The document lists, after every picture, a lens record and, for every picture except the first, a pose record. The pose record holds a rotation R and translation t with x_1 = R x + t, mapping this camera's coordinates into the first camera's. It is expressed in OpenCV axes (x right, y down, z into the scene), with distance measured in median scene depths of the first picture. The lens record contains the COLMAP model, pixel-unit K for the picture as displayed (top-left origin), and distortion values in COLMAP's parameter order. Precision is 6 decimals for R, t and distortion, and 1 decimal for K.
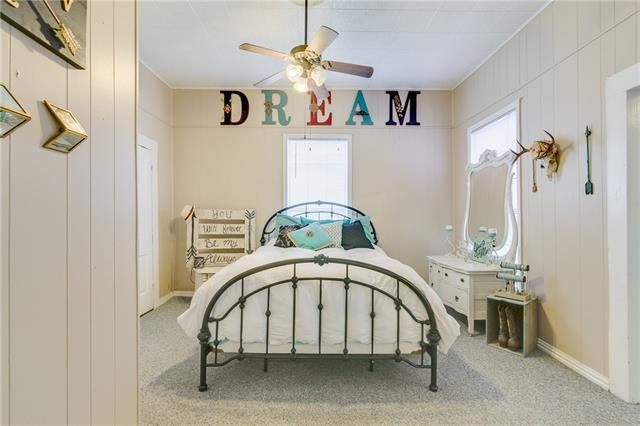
lens RADIAL K [[294.9, 0, 318.8], [0, 294.9, 213.2], [0, 0, 1]] dist [-0.004825, -0.000375]
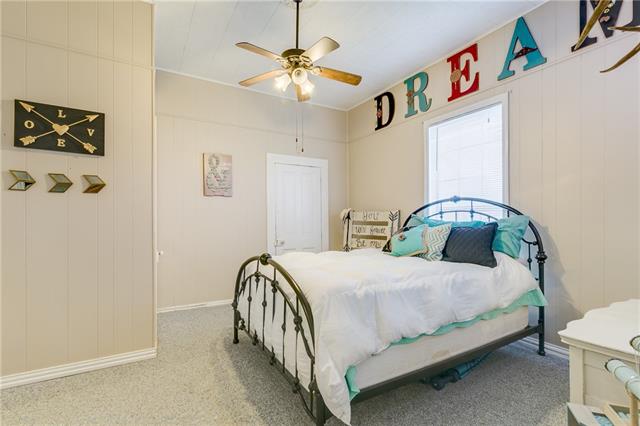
lens RADIAL K [[294.9, 0, 318.9], [0, 294.9, 219.2], [0, 0, 1]] dist [-0.004825, -0.000375]
pose [[0.494747, -0.006650, -0.869012, 0.477588], [0.018023, 0.999834, 0.002609, 0.007910], [0.868850, -0.016953, 0.494784, 0.307405]]
